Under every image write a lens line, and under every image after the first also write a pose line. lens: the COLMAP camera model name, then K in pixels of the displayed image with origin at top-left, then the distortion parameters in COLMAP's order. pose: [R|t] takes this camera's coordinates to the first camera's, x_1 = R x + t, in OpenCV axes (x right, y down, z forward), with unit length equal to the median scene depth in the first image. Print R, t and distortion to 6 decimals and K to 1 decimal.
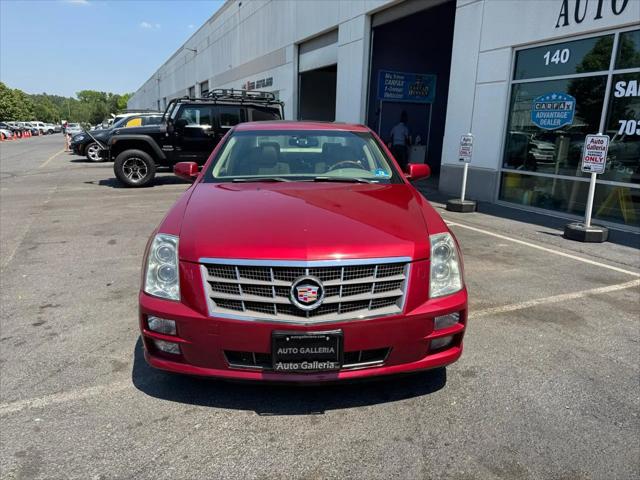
lens RADIAL K [[449.2, 0, 318.7], [0, 449.2, 242.2], [0, 0, 1]] dist [0.040937, -0.053027]
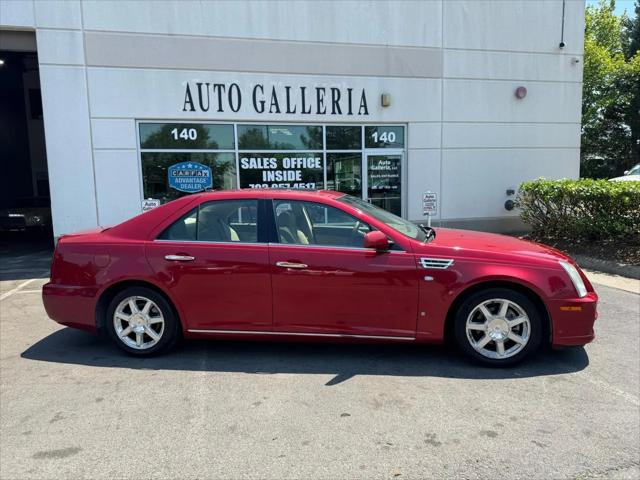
lens RADIAL K [[449.2, 0, 323.8], [0, 449.2, 244.2], [0, 0, 1]] dist [0.040937, -0.053027]
pose [[0.193081, -0.141316, 0.970953, -0.704312], [0.264177, 0.960518, 0.087263, -0.149320], [-0.944950, 0.239655, 0.222790, 0.503248]]
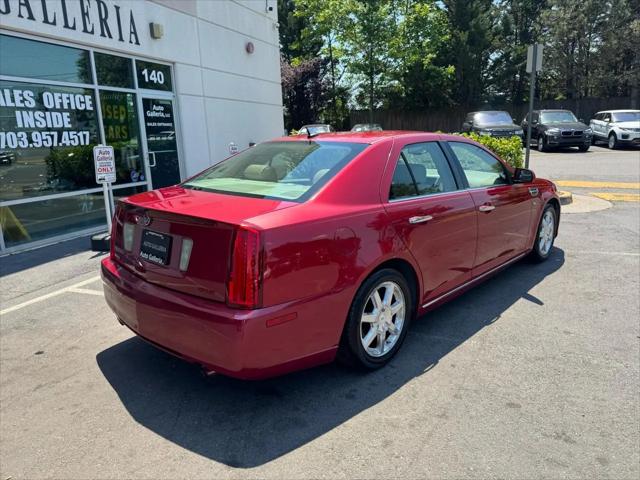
lens RADIAL K [[449.2, 0, 327.0], [0, 449.2, 236.7], [0, 0, 1]] dist [0.040937, -0.053027]
pose [[-0.699492, -0.159242, 0.696673, -0.425915], [0.185609, 0.900921, 0.392288, -0.312284], [-0.690116, 0.403711, -0.600630, 1.167373]]
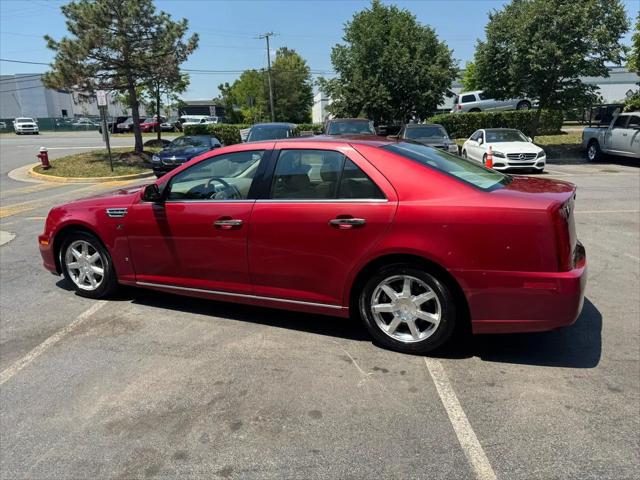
lens RADIAL K [[449.2, 0, 324.2], [0, 449.2, 241.4], [0, 0, 1]] dist [0.040937, -0.053027]
pose [[-0.427738, 0.212041, -0.878680, 0.536688], [-0.203168, 0.924669, 0.322041, -0.258839], [0.880774, 0.316269, -0.352436, 0.981006]]
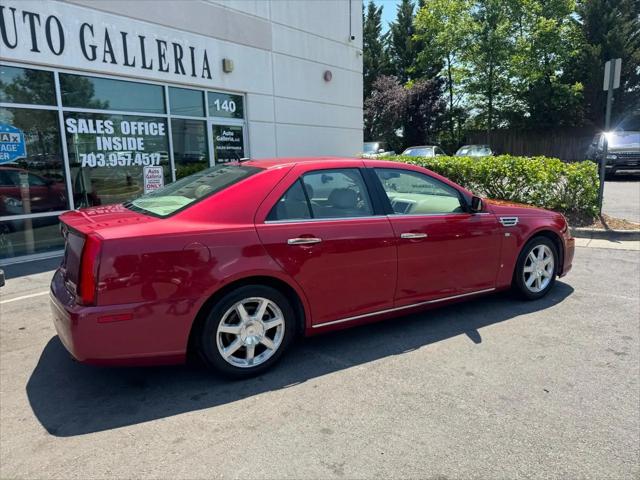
lens RADIAL K [[449.2, 0, 327.2], [0, 449.2, 236.3], [0, 0, 1]] dist [0.040937, -0.053027]
pose [[-0.461848, -0.161813, 0.872074, -0.597252], [0.224094, 0.930031, 0.291247, -0.268760], [-0.858183, 0.329939, -0.393271, 0.983367]]
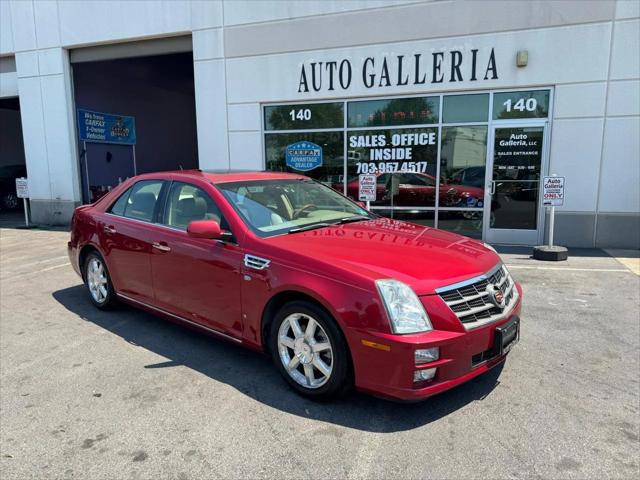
lens RADIAL K [[449.2, 0, 325.3], [0, 449.2, 246.1], [0, 0, 1]] dist [0.040937, -0.053027]
pose [[0.688999, -0.145429, 0.710022, -0.434204], [0.196437, 0.980463, 0.010201, -0.049978], [-0.697634, 0.132446, 0.704106, 0.116236]]
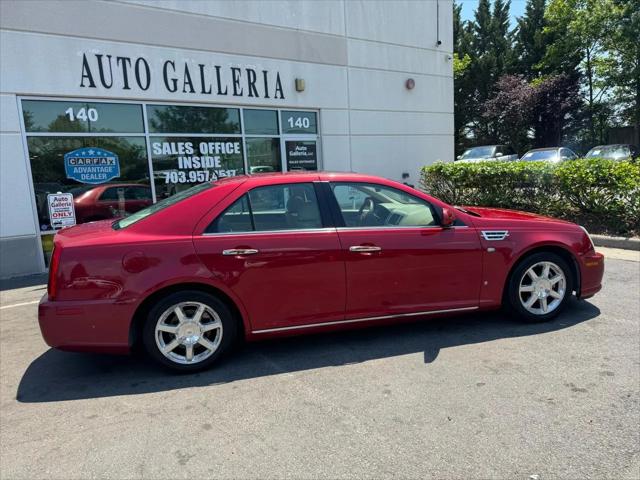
lens RADIAL K [[449.2, 0, 328.0], [0, 449.2, 239.9], [0, 0, 1]] dist [0.040937, -0.053027]
pose [[-0.180183, -0.156852, 0.971047, -0.688208], [0.283959, 0.936879, 0.204023, -0.219985], [-0.941754, 0.312499, -0.124270, 0.782395]]
